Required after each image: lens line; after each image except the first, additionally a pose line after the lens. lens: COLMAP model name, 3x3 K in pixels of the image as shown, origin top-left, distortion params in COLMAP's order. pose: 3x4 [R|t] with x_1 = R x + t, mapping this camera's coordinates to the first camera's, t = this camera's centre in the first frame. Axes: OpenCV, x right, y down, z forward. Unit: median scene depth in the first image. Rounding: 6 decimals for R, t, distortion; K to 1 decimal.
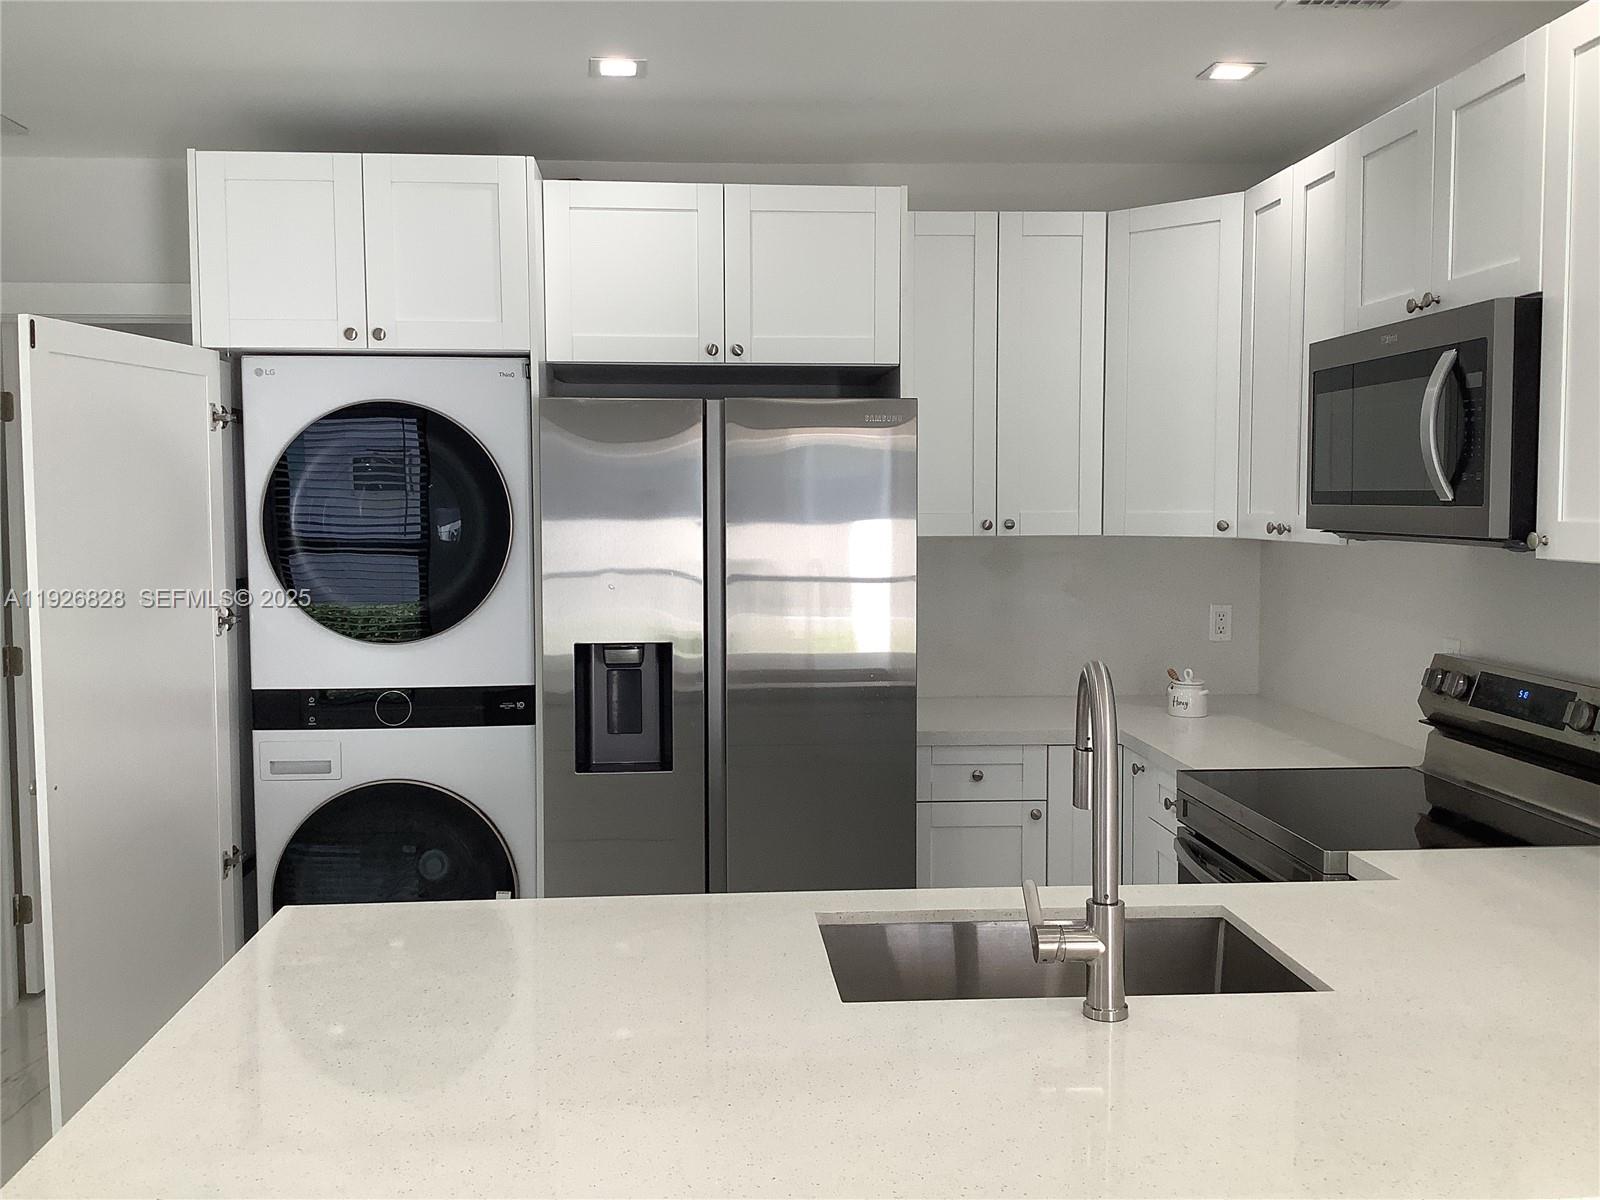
lens RADIAL K [[1458.6, 0, 799.6], [0, 1458.6, 596.2], [0, 0, 1]] dist [0.043294, 0.000000]
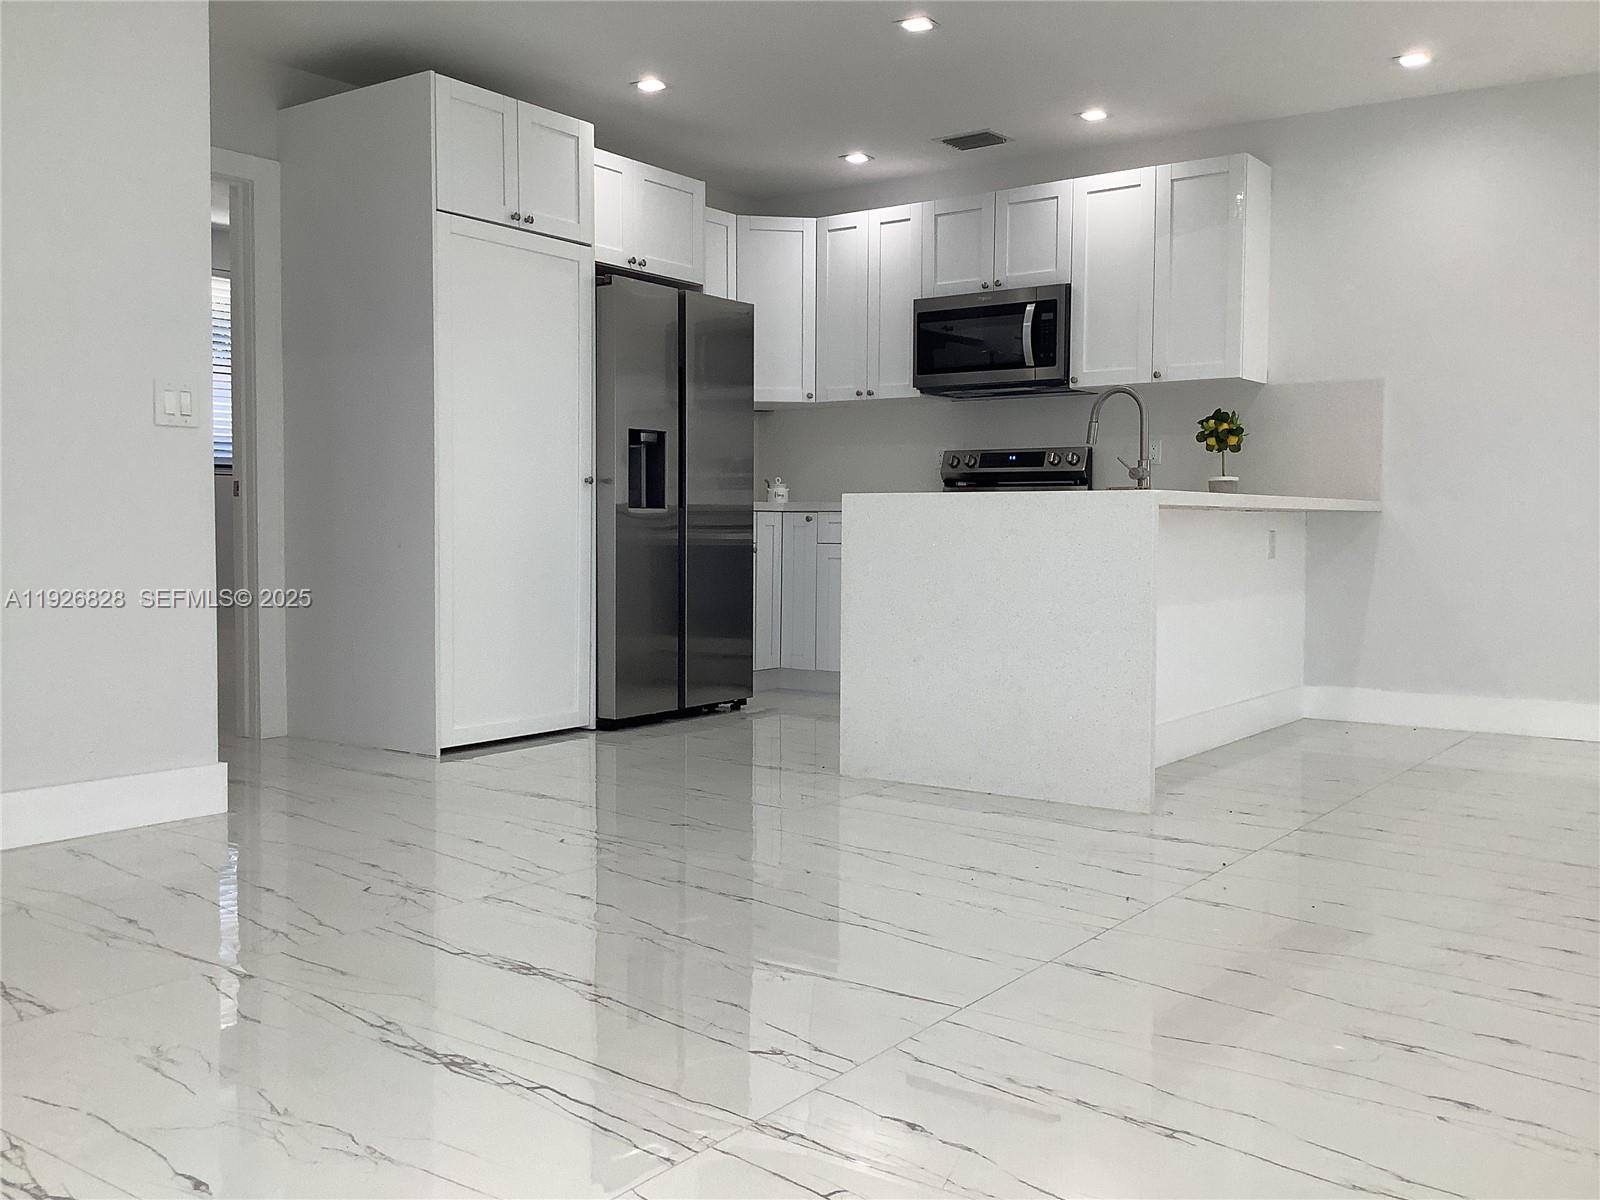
lens RADIAL K [[1458.6, 0, 798.2], [0, 1458.6, 589.0], [0, 0, 1]] dist [0.043294, 0.000000]
pose [[0.643961, -0.027720, 0.764556, -1.279287], [0.045352, 0.998969, -0.001979, 0.223730], [-0.763713, 0.035948, 0.644554, -0.195484]]
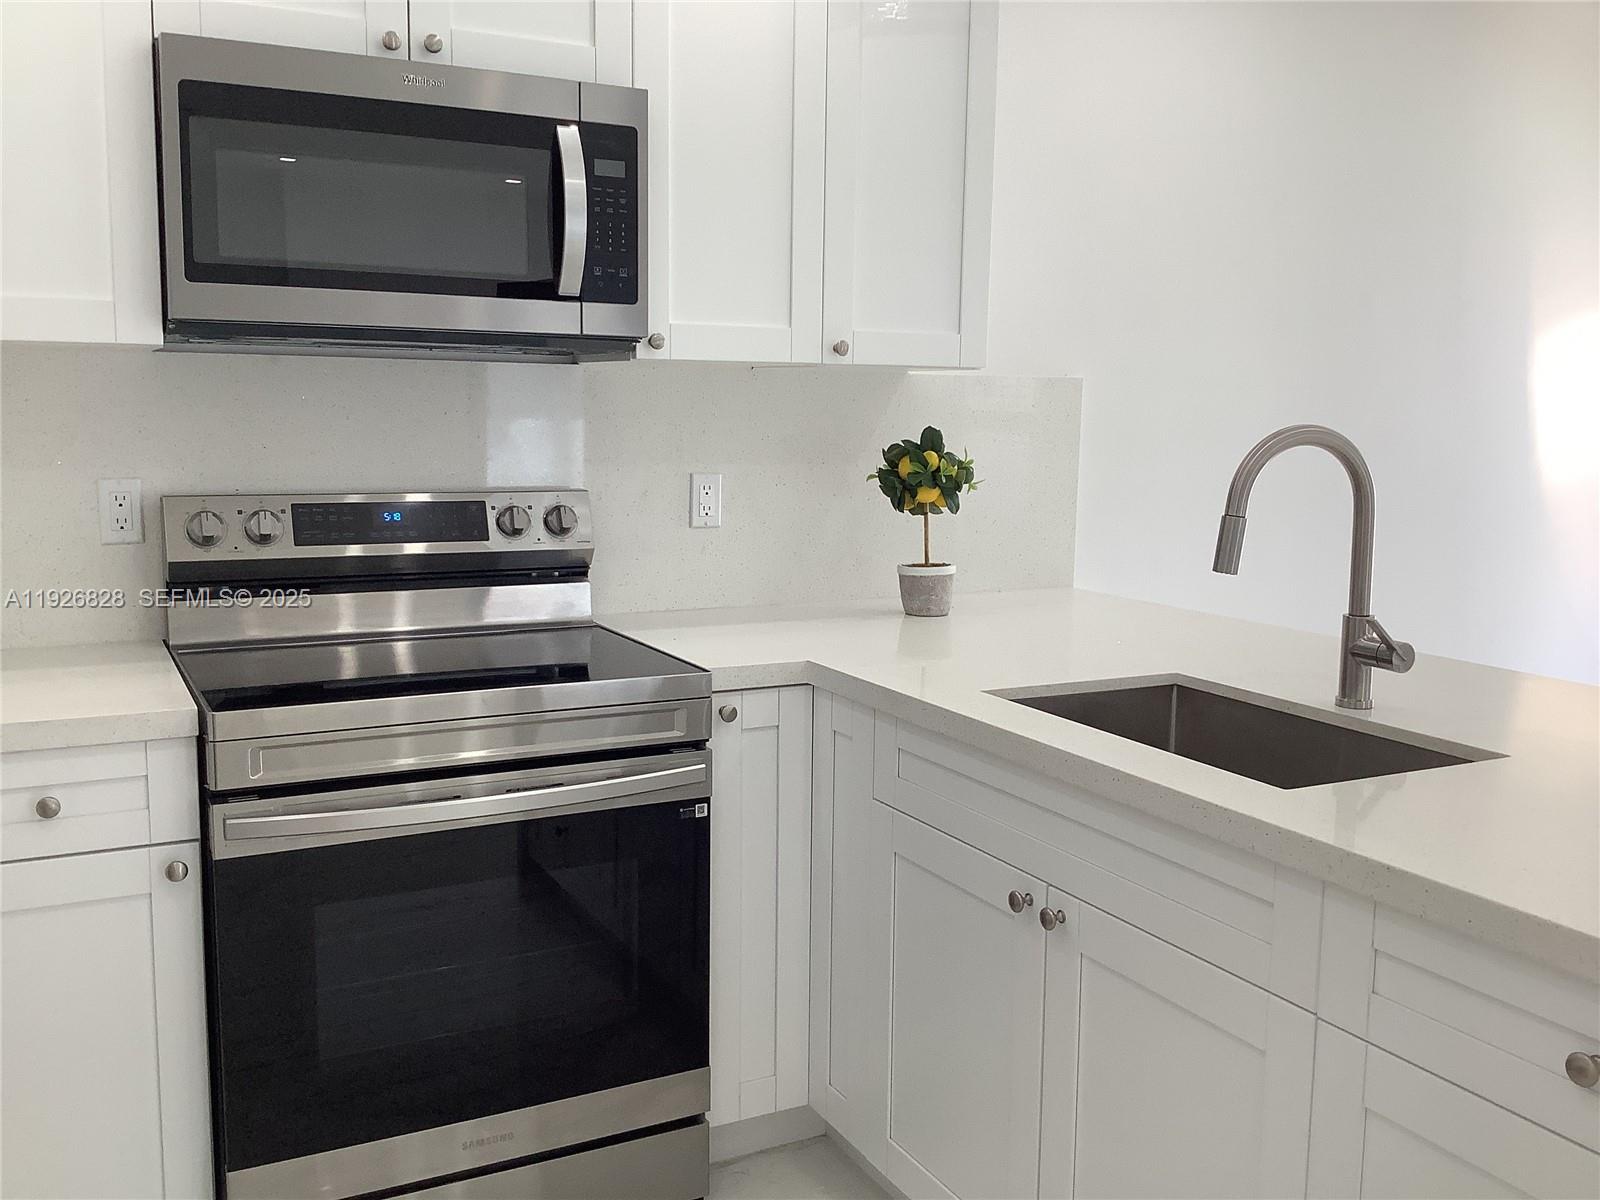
lens RADIAL K [[1458.6, 0, 827.6], [0, 1458.6, 590.6], [0, 0, 1]] dist [0.043294, 0.000000]
pose [[-0.411378, -0.121675, 0.903307, -0.365340], [0.046847, 0.986917, 0.154272, -0.012163], [-0.910260, 0.105781, -0.400296, 0.946540]]
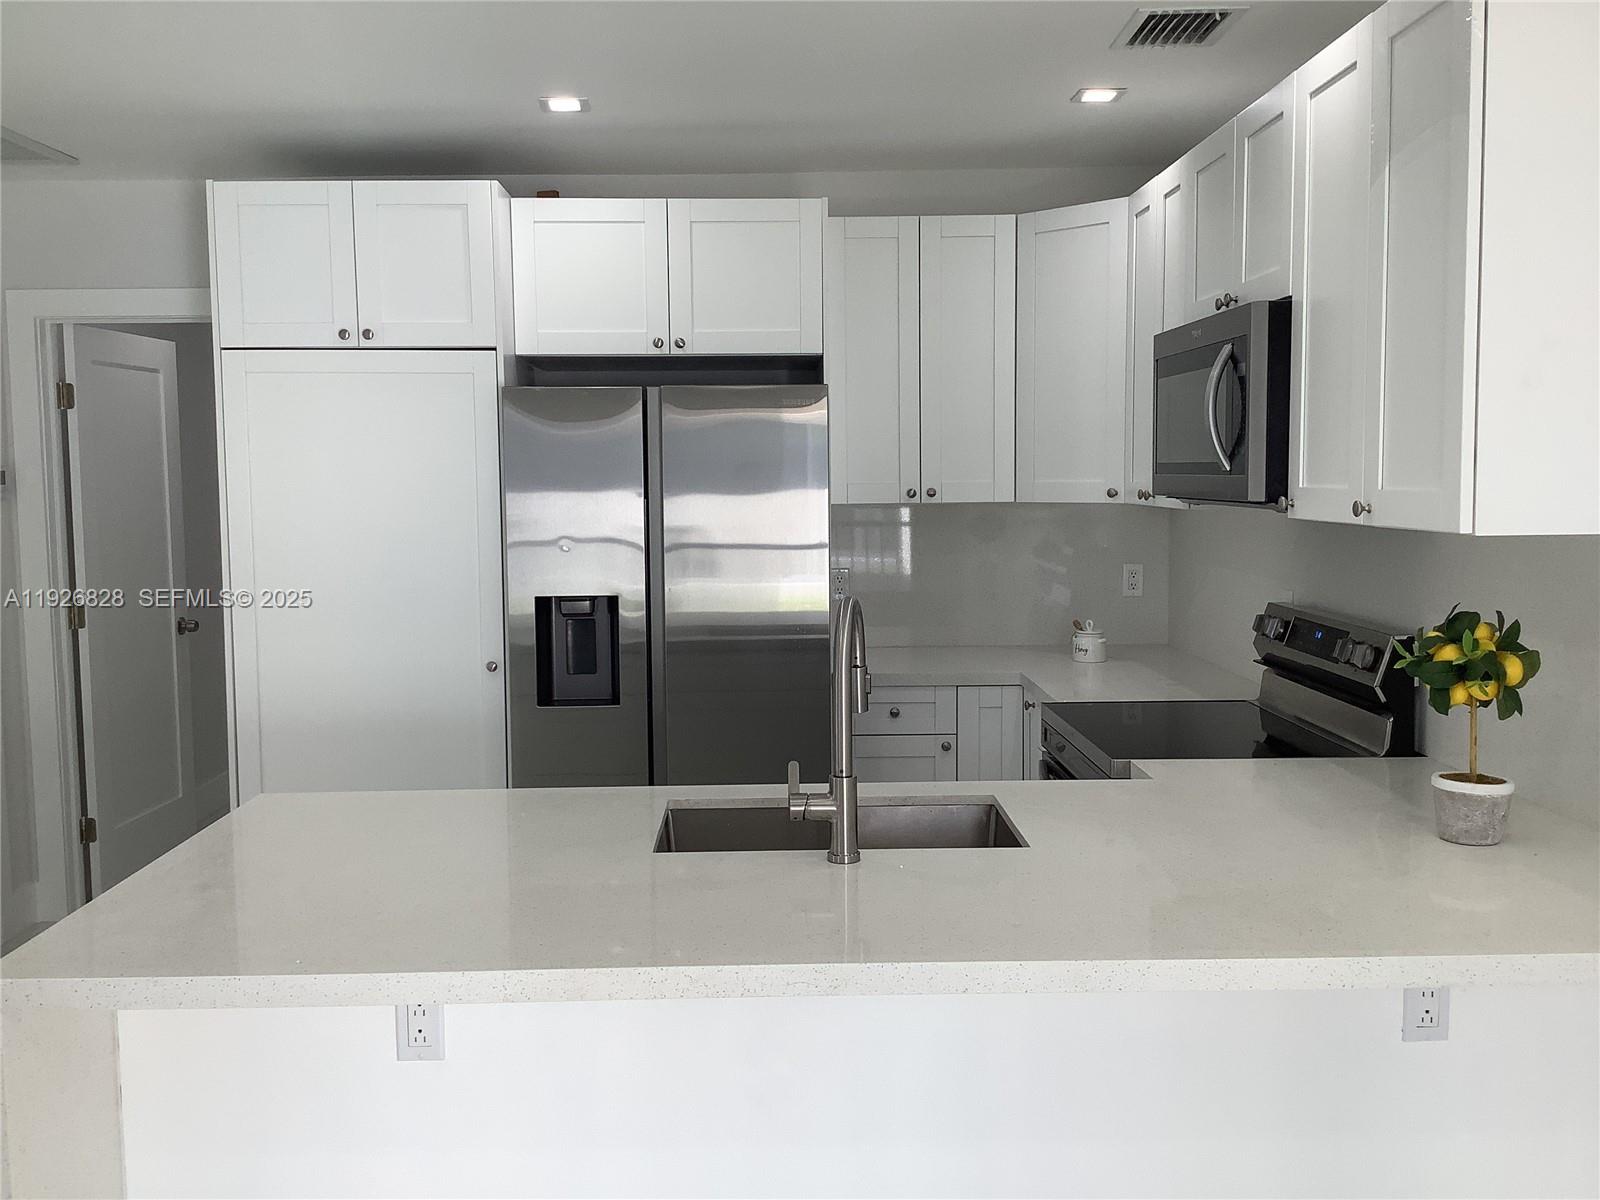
lens RADIAL K [[1458.6, 0, 799.8], [0, 1458.6, 592.7], [0, 0, 1]] dist [0.043294, 0.000000]
pose [[0.998716, -0.003161, -0.050560, 0.116706], [0.004050, 0.999839, 0.017497, 0.009427], [0.050496, -0.017679, 0.998568, -0.159818]]
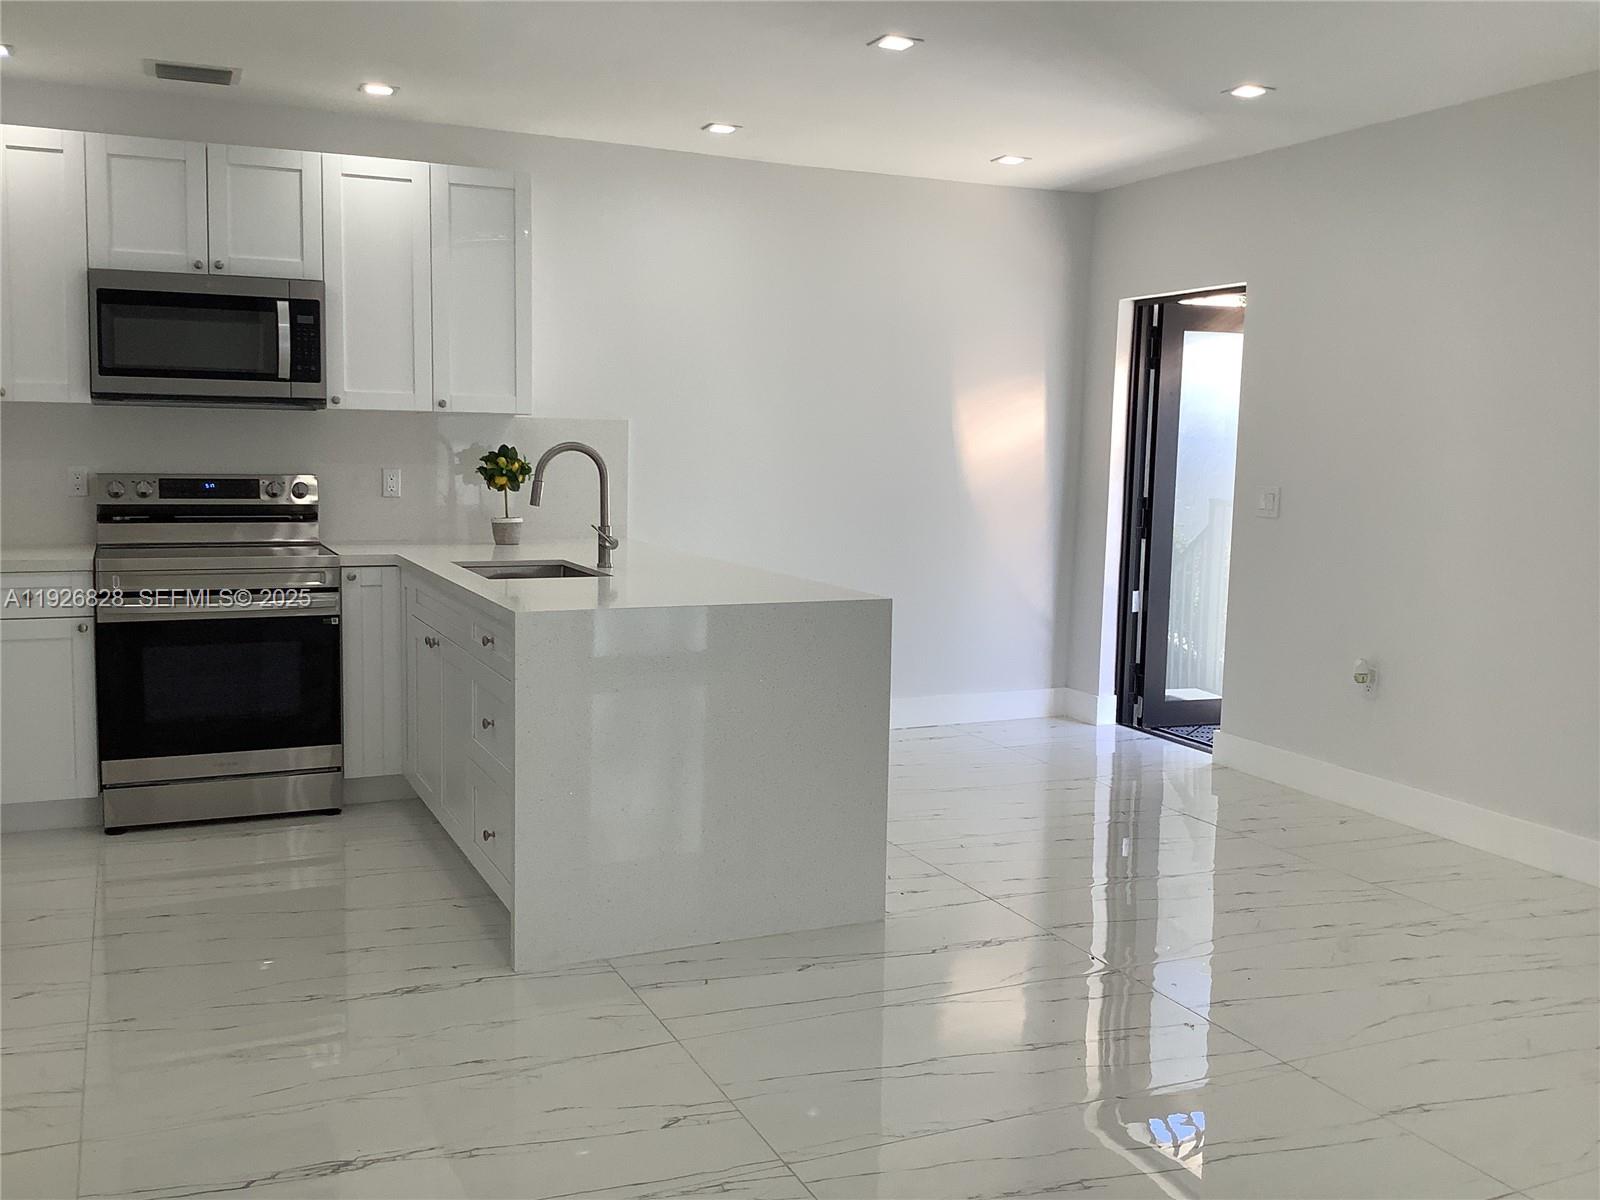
lens RADIAL K [[1458.6, 0, 809.7], [0, 1458.6, 576.5], [0, 0, 1]] dist [0.043294, 0.000000]
pose [[-0.352211, -0.093336, 0.931255, -1.254148], [0.045300, 0.992149, 0.116573, -0.000538], [-0.934824, 0.083244, -0.345218, 0.796574]]
